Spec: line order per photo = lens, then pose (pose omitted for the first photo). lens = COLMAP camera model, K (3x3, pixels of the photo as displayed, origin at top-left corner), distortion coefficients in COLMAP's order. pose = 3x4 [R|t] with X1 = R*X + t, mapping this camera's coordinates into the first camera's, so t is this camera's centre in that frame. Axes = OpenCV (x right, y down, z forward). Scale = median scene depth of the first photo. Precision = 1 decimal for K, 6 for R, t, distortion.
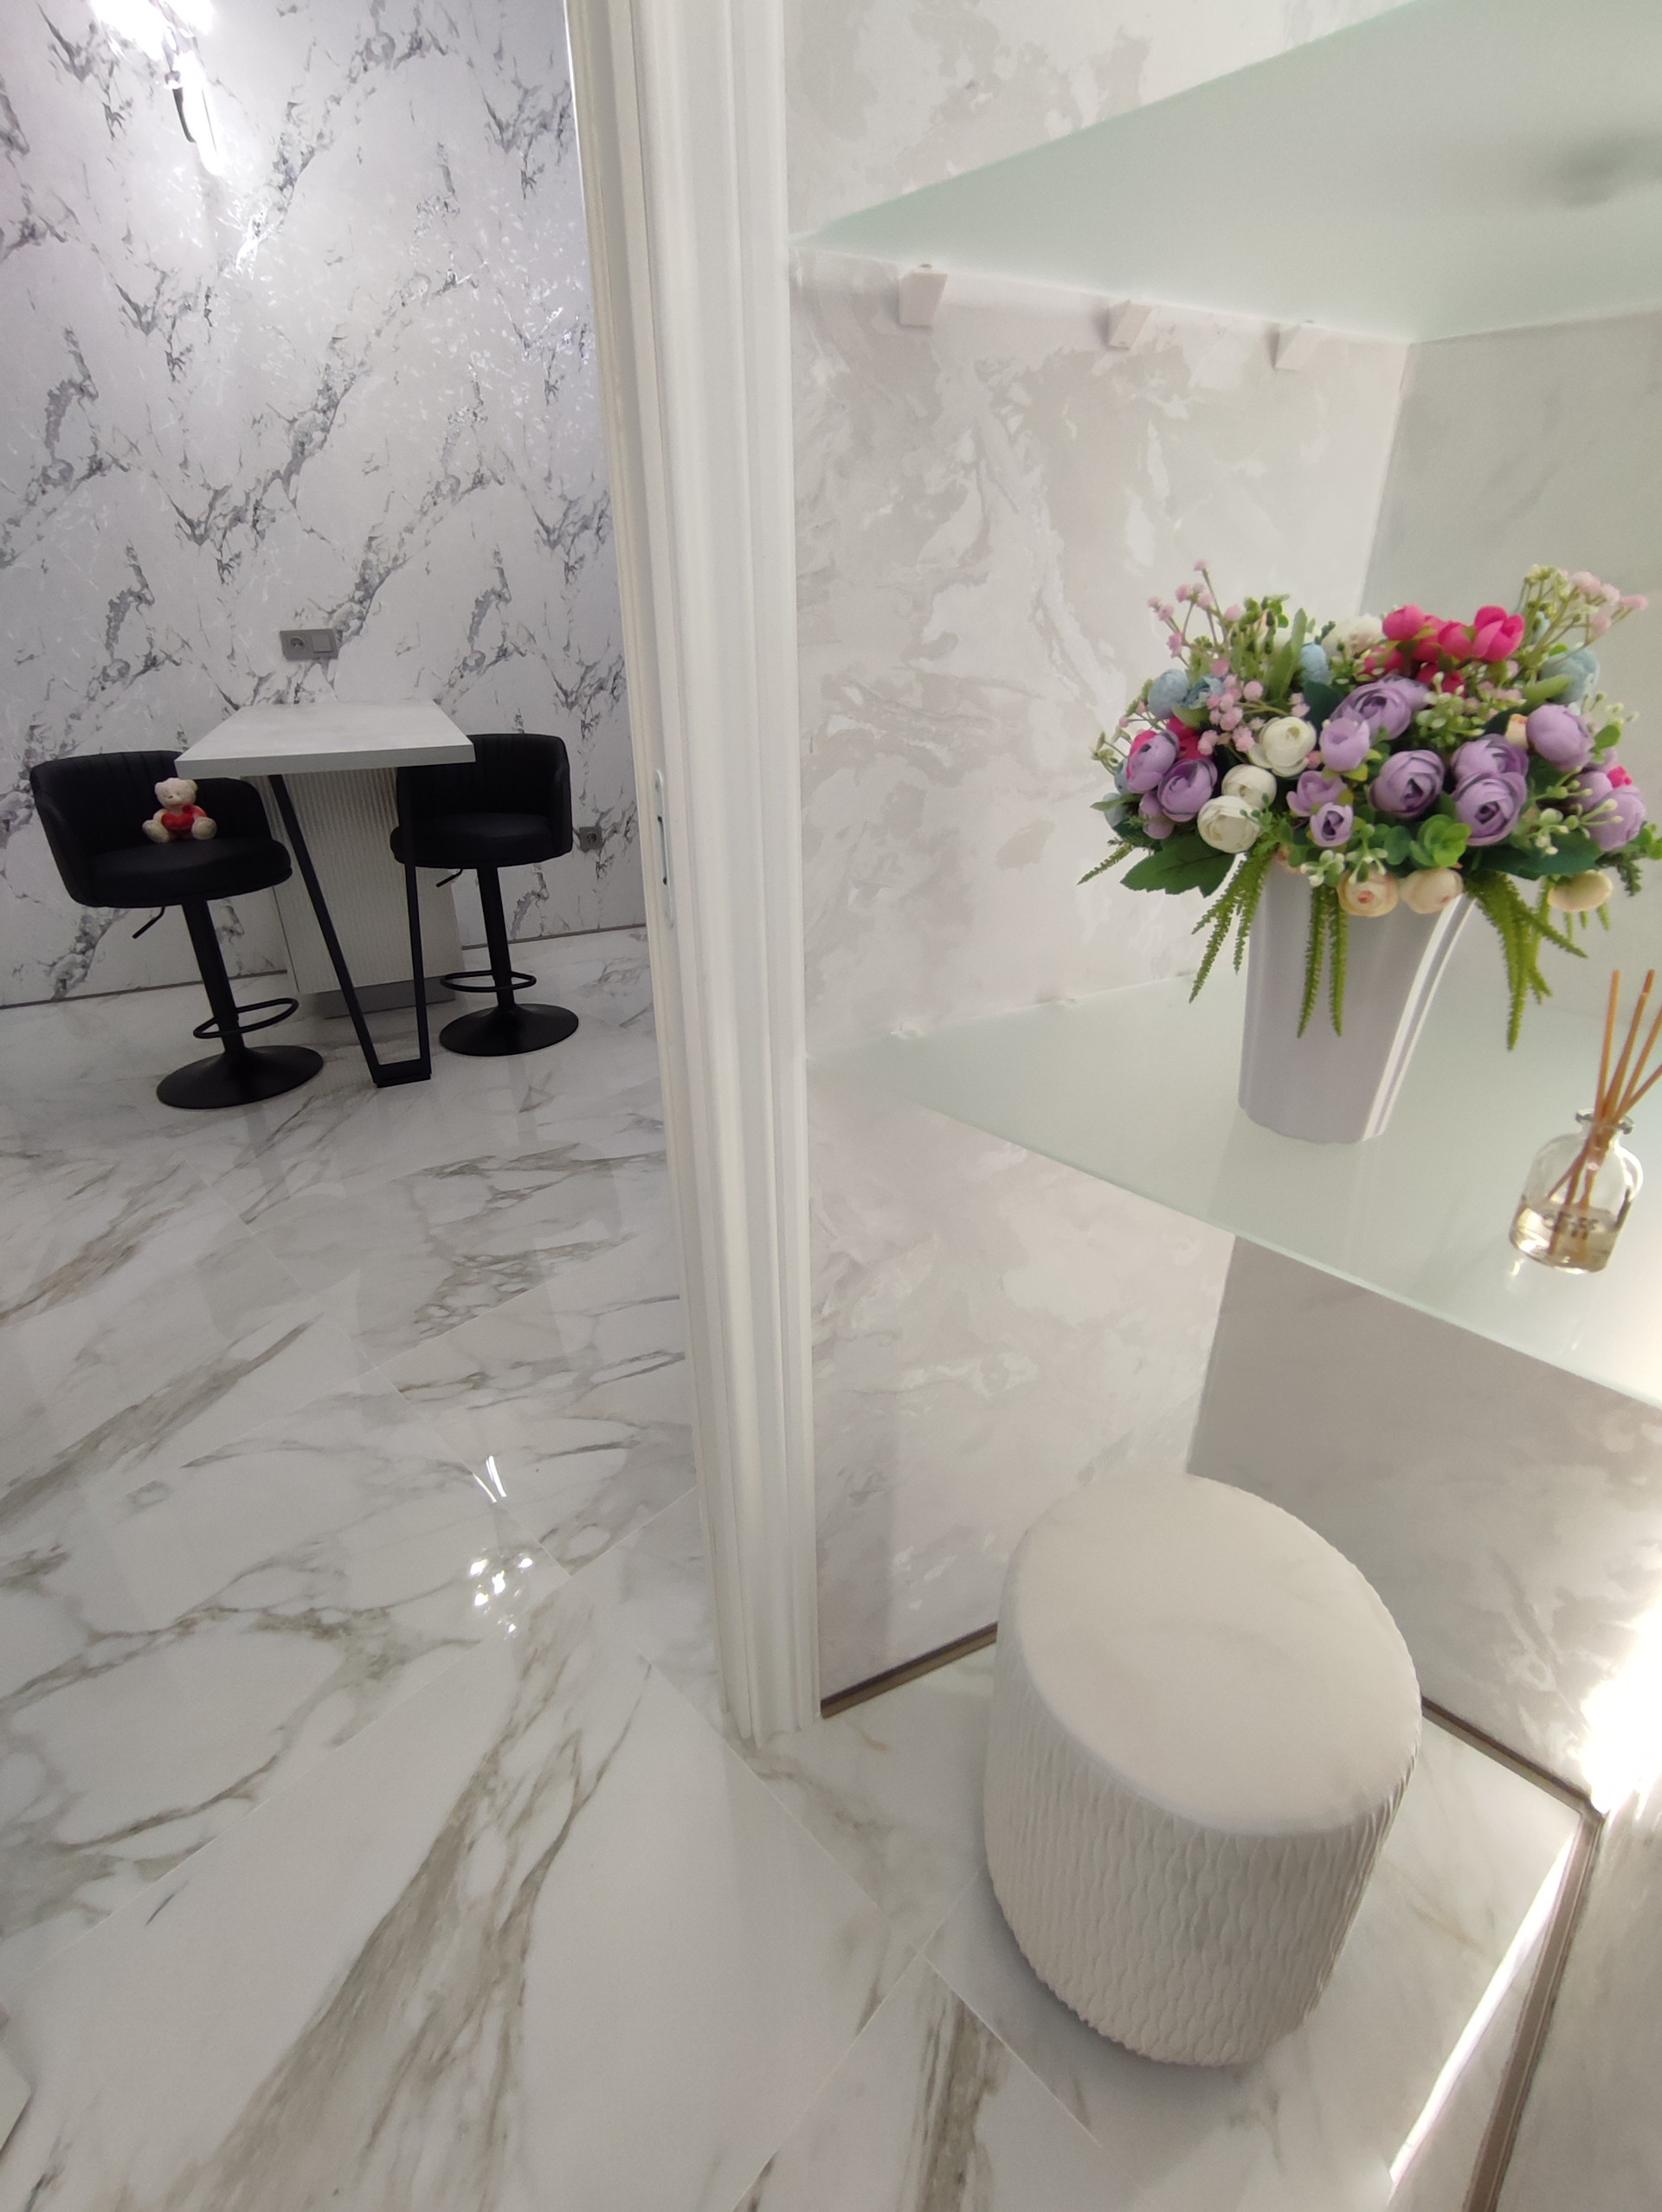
lens RADIAL K [[1023.9, 0, 834.6], [0, 1023.9, 1091.6], [0, 0, 1]] dist [-0.023554, 0.020503]
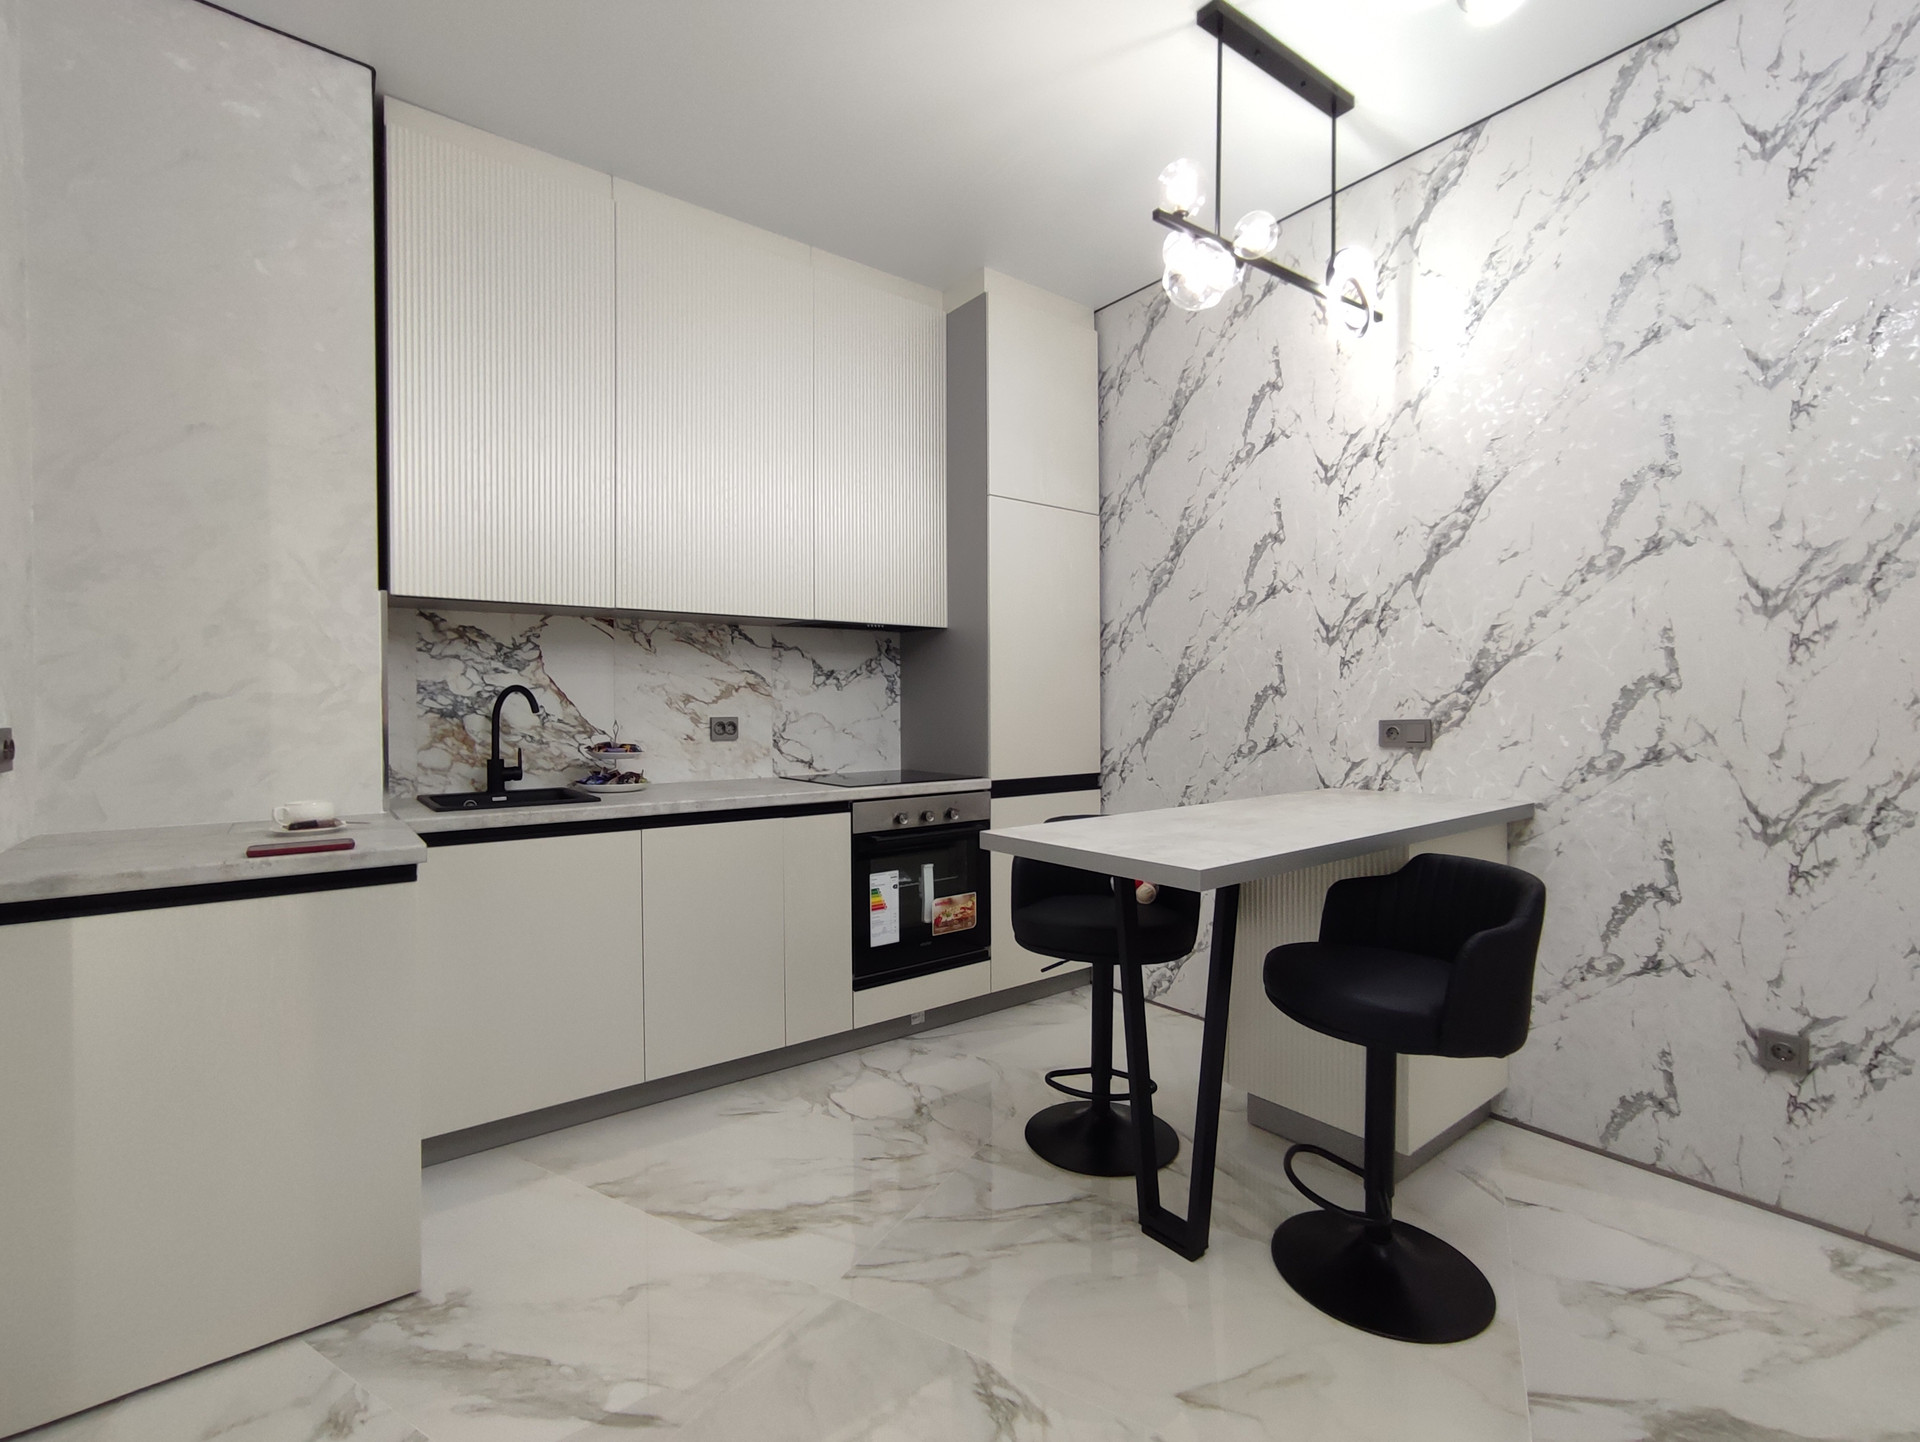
lens RADIAL K [[888.6, 0, 961.9], [0, 888.6, 700.8], [0, 0, 1]] dist [-0.023554, 0.020503]
pose [[0.223199, 0.005058, -0.974760, 0.197037], [-0.407163, 0.909056, -0.088515, -0.248112], [0.885664, 0.416643, 0.204960, 0.497842]]
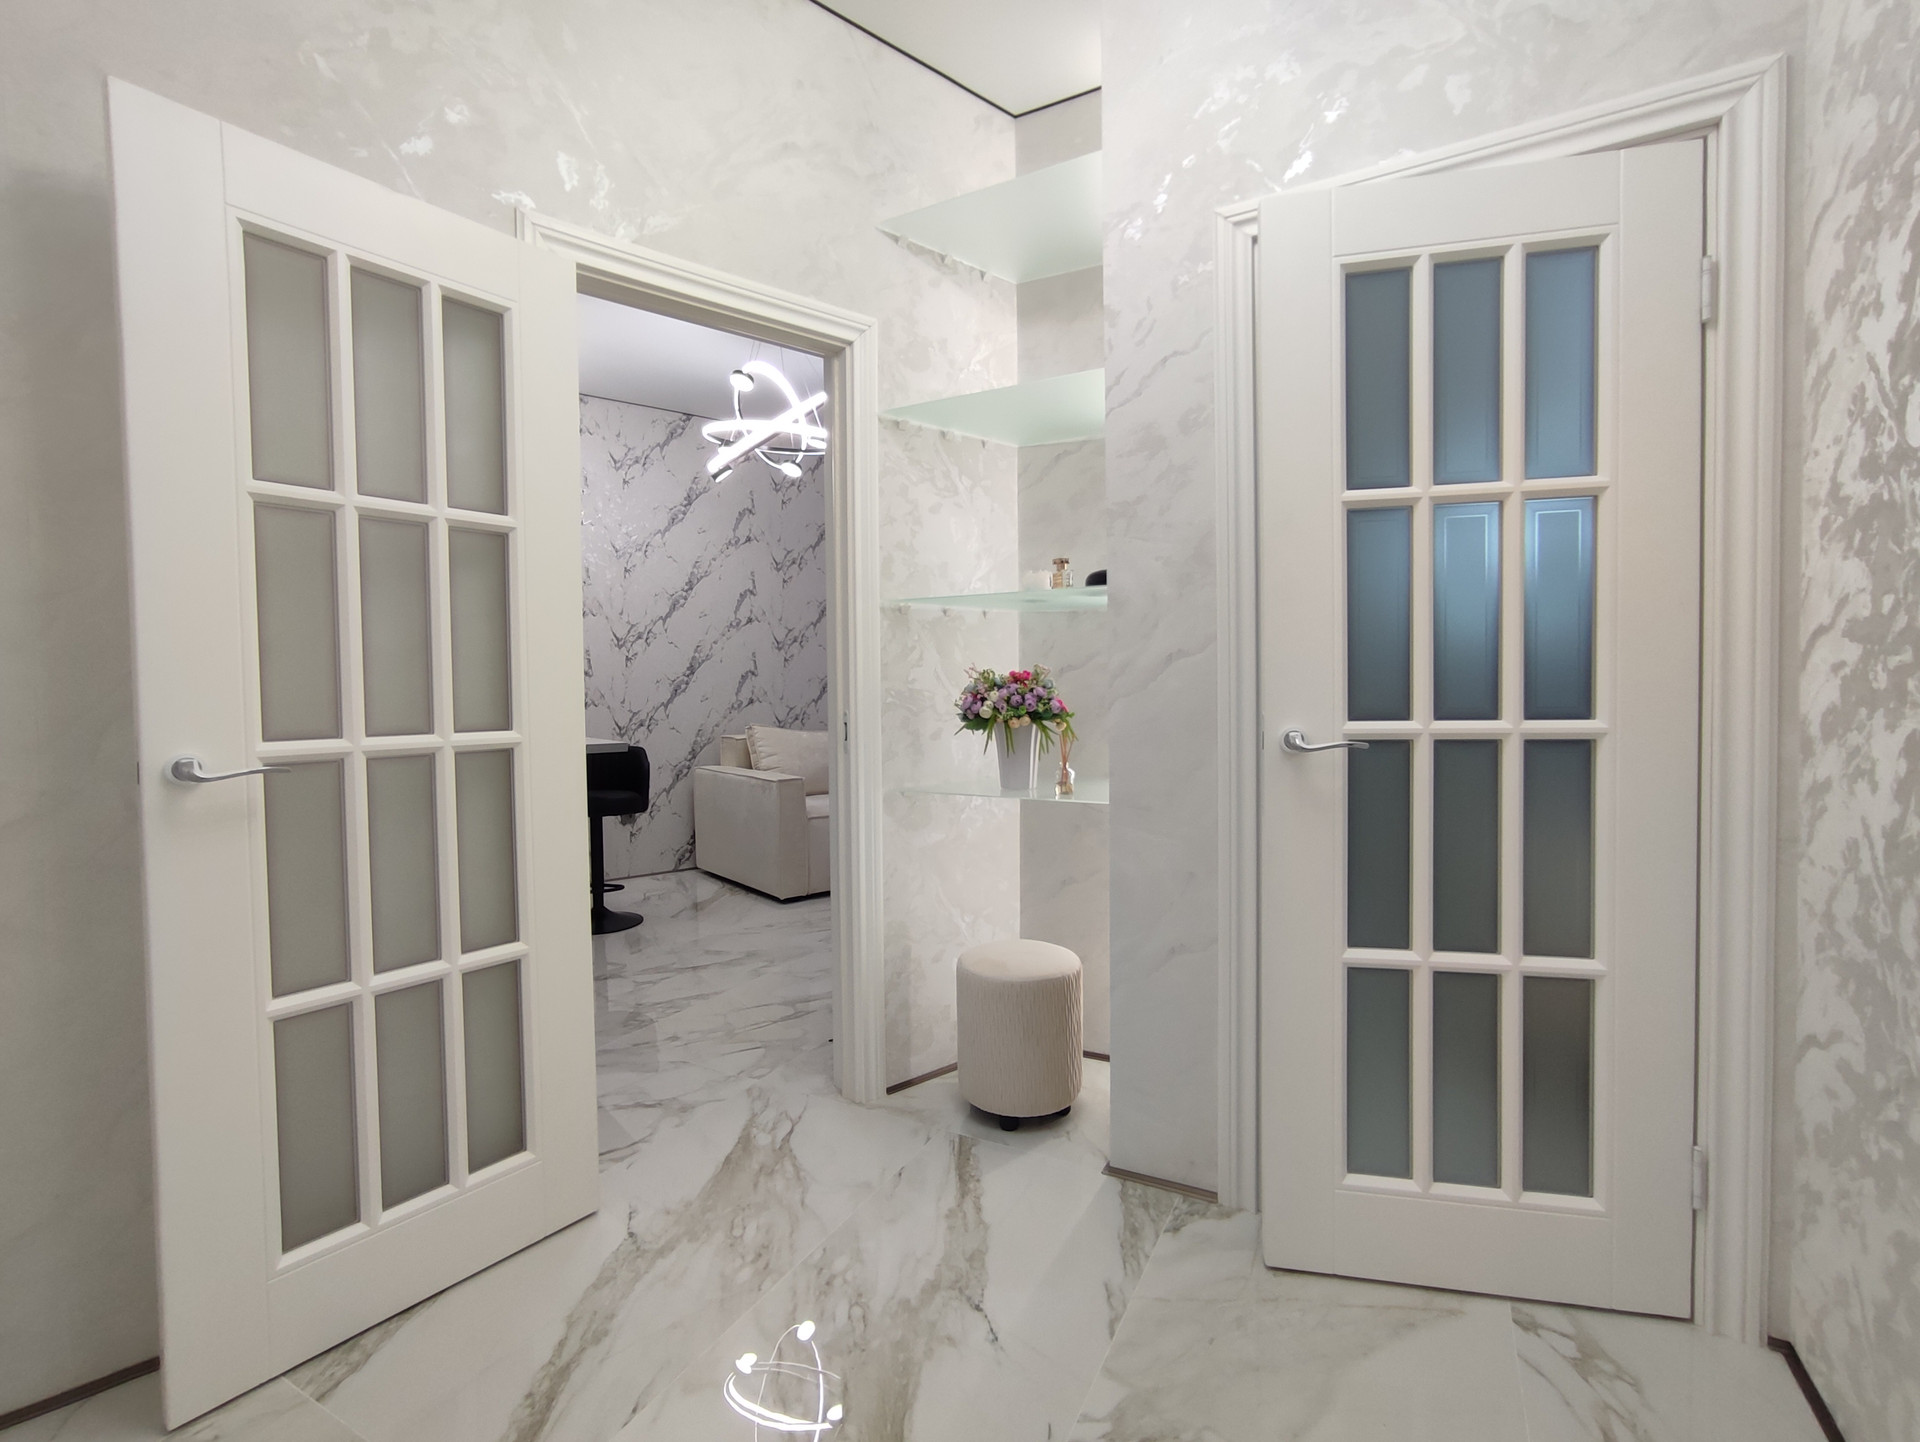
lens RADIAL K [[888.6, 0, 958.2], [0, 888.6, 718.4], [0, 0, 1]] dist [-0.023554, 0.020503]
pose [[0.962308, -0.014815, 0.271560, -0.396923], [0.120996, 0.917574, -0.378705, 0.607153], [-0.243565, 0.397288, 0.884781, -1.207304]]
